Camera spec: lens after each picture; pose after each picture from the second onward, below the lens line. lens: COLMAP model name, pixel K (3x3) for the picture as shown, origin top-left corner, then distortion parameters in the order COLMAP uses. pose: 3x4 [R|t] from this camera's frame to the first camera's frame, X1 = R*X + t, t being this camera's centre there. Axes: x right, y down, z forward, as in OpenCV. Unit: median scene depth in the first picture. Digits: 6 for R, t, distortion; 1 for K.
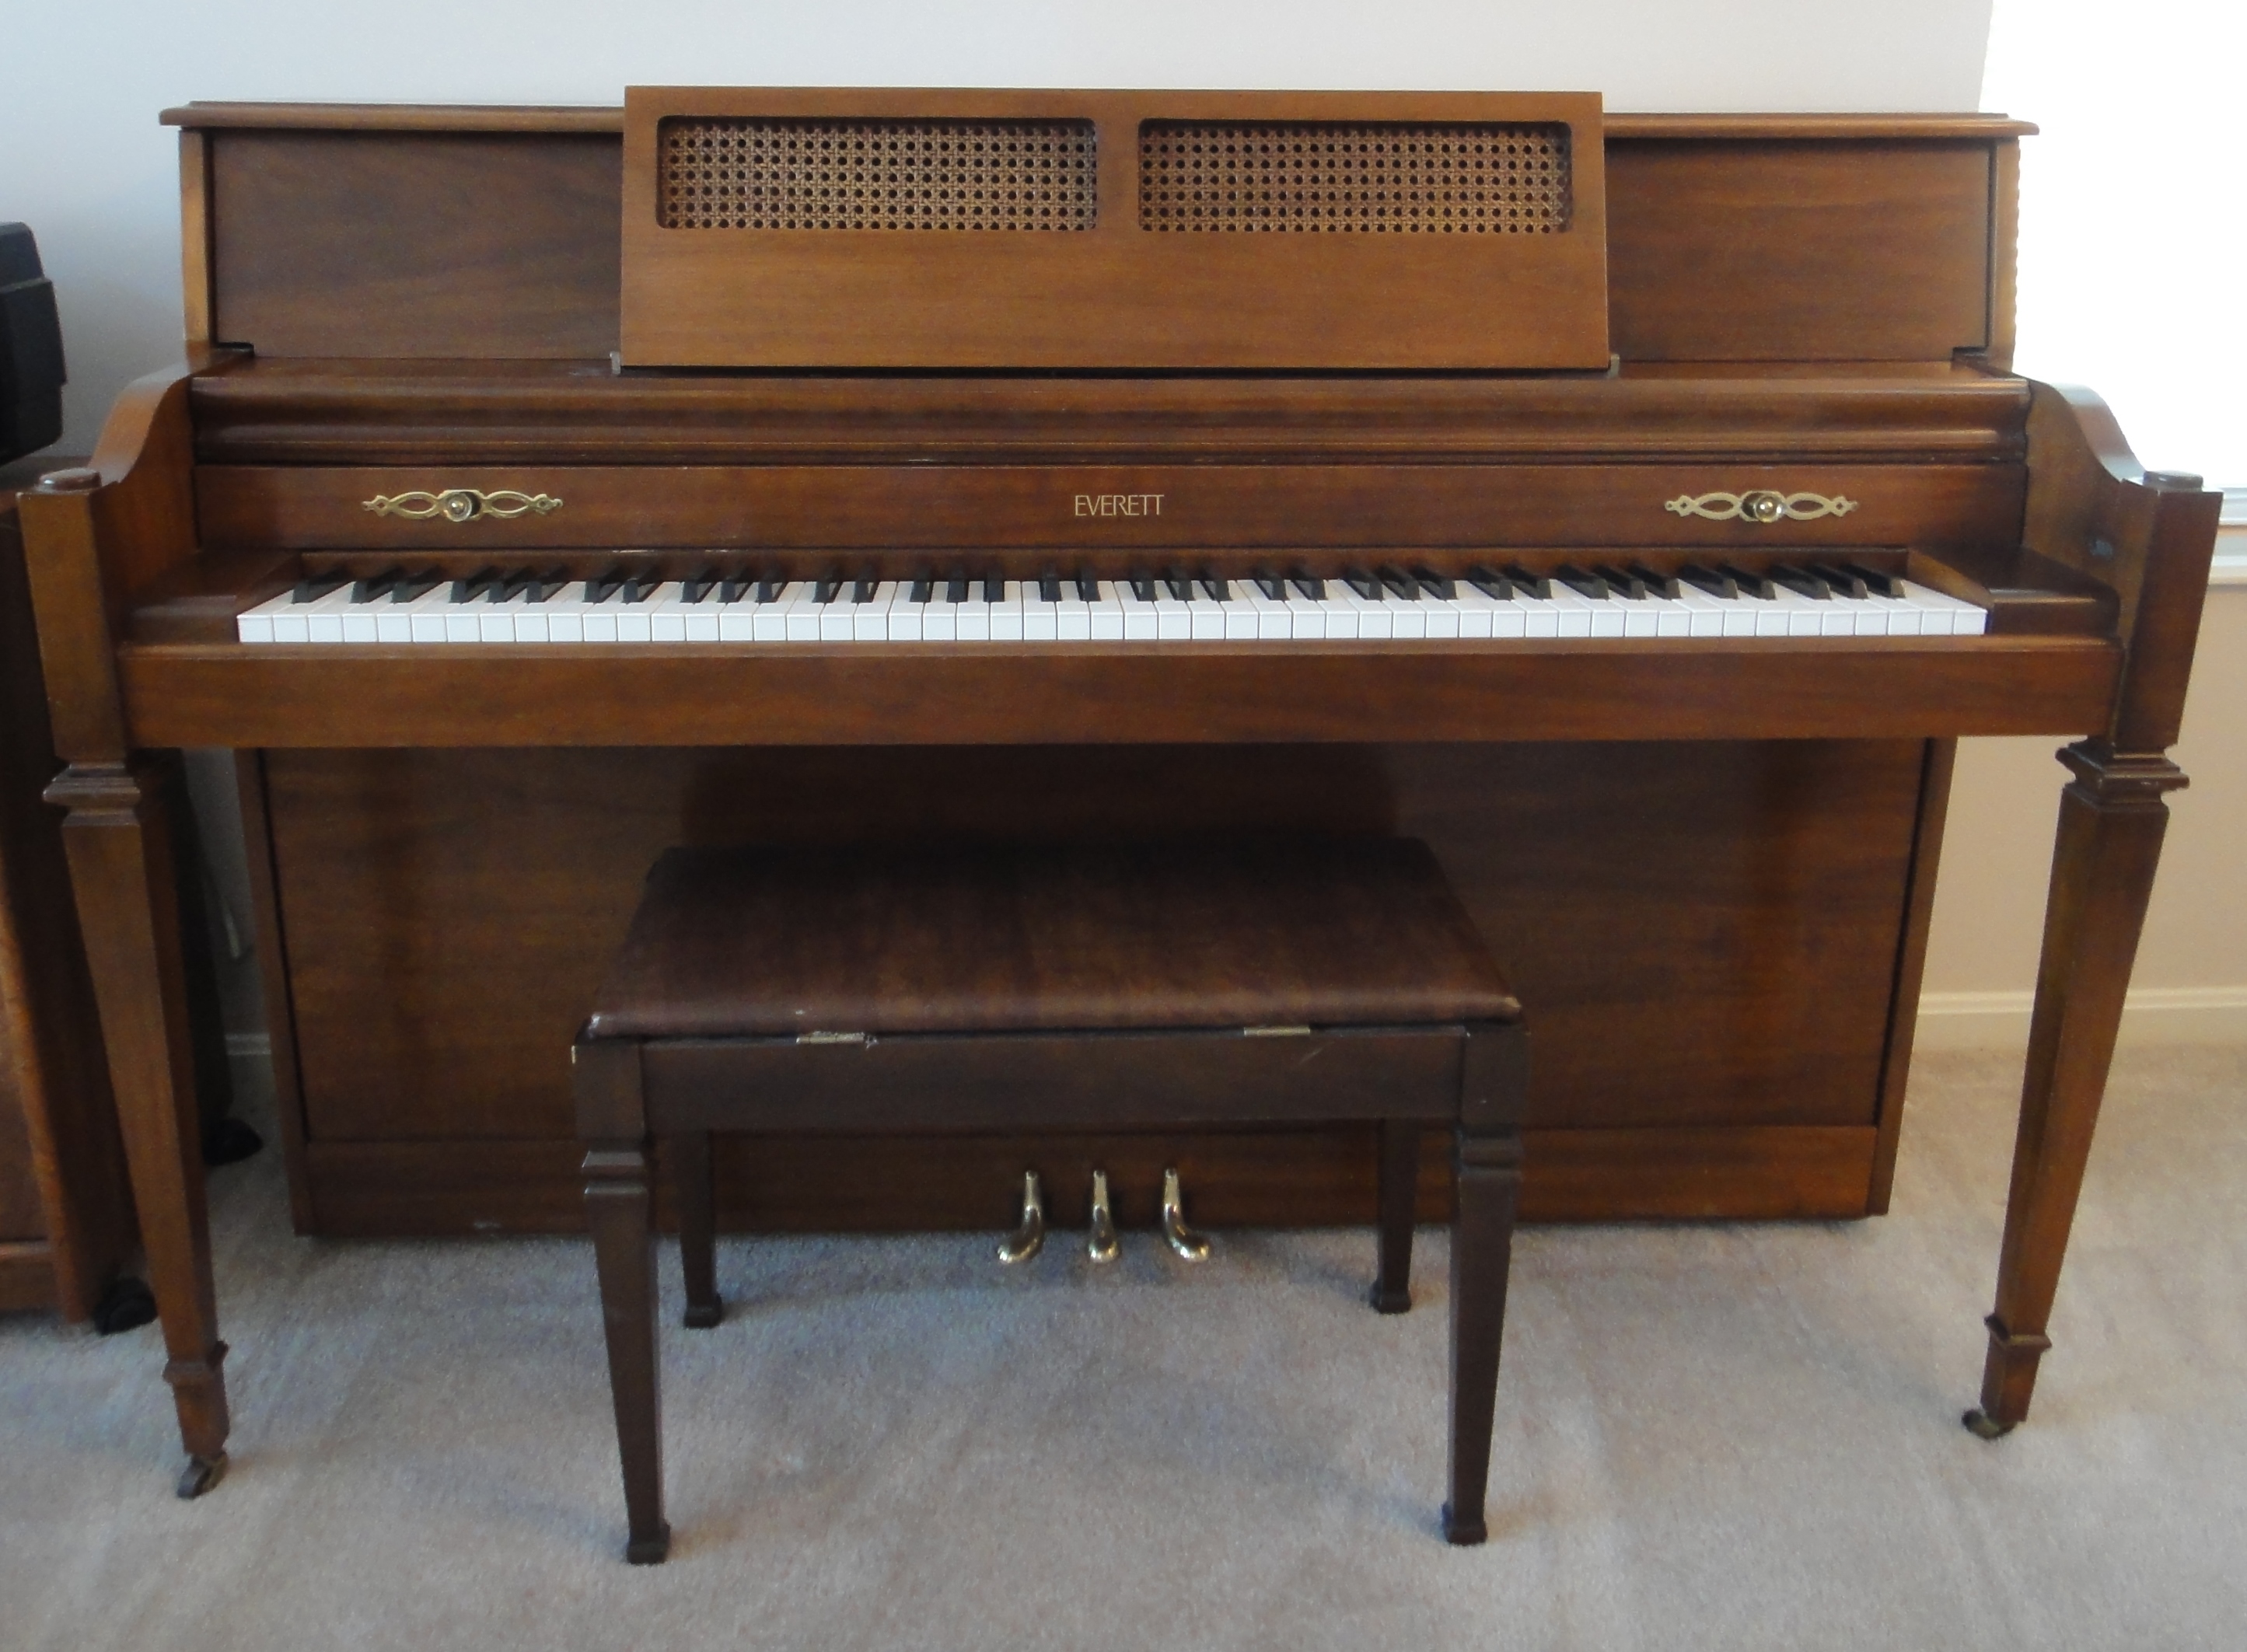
lens RADIAL K [[2200.3, 0, 1117.5], [0, 2200.3, 660.3], [0, 0, 1]] dist [-0.004805, -0.093401]
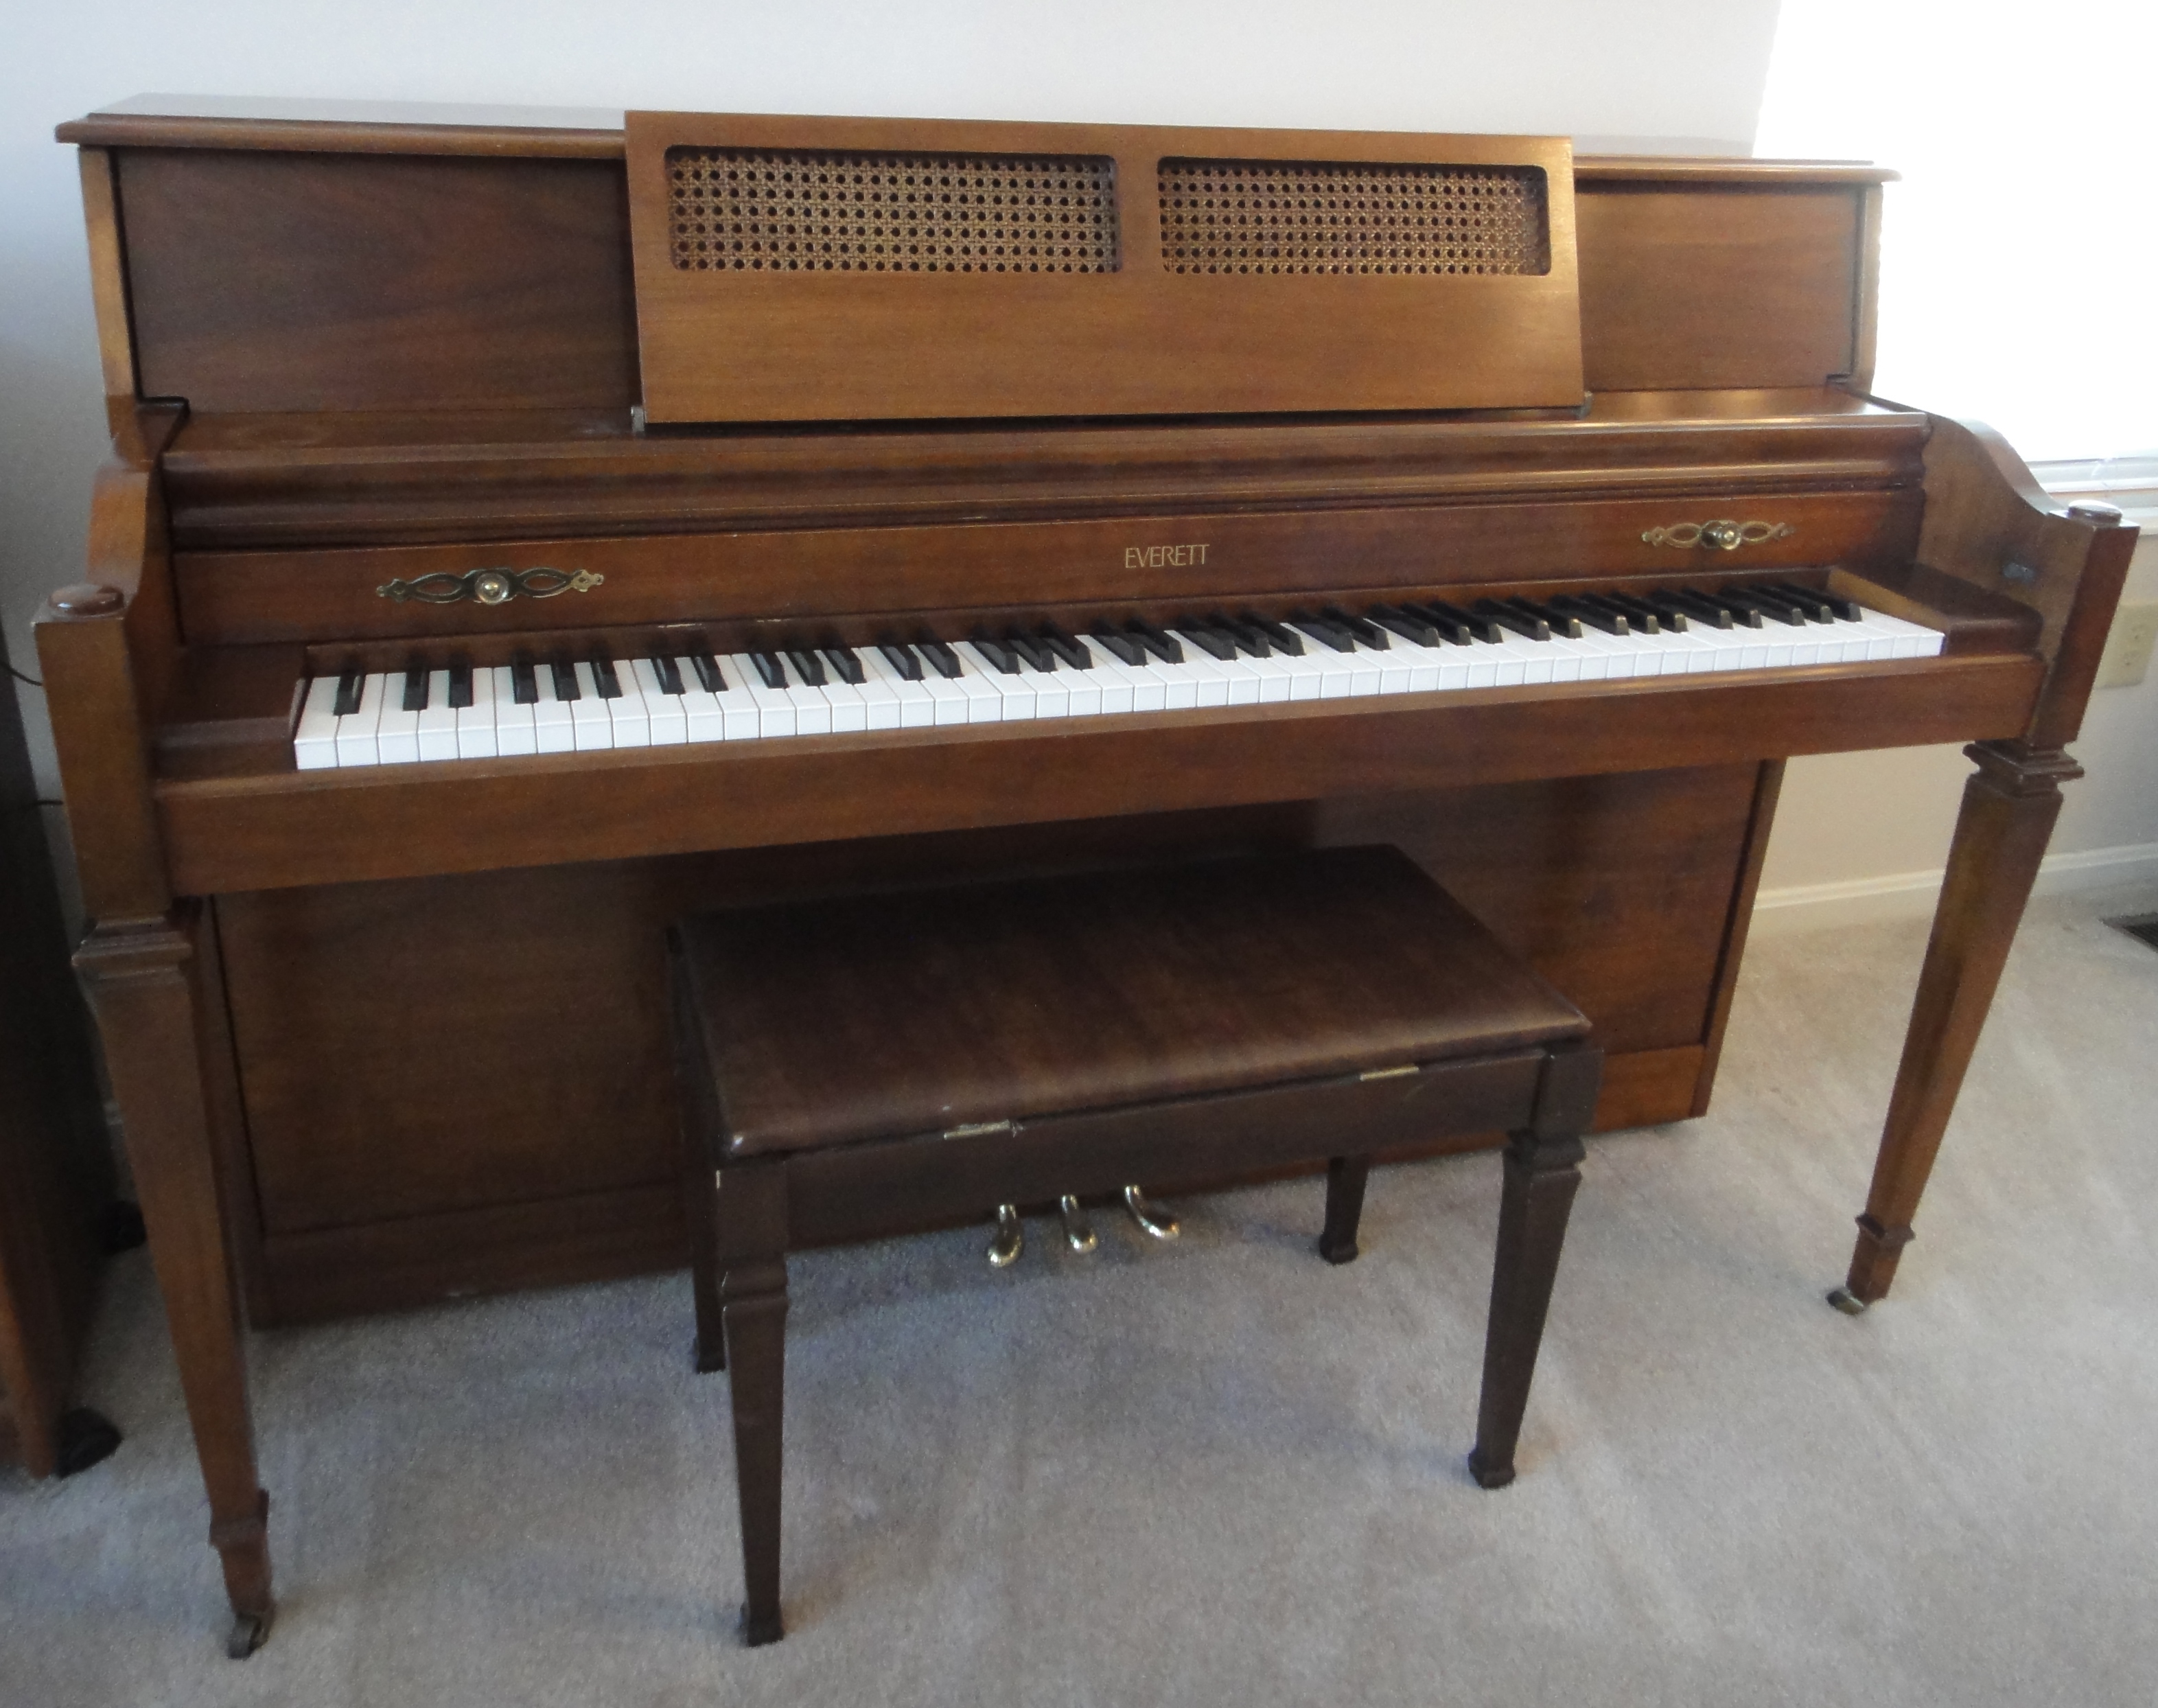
lens RADIAL K [[1890.3, 0, 1080.0], [0, 1890.3, 741.8], [0, 0, 1]] dist [-0.015175, -0.022585]
pose [[0.964137, -0.061164, 0.258261, -0.257824], [0.032256, 0.992873, 0.114727, -0.084215], [-0.263438, -0.102282, 0.959239, 0.171618]]
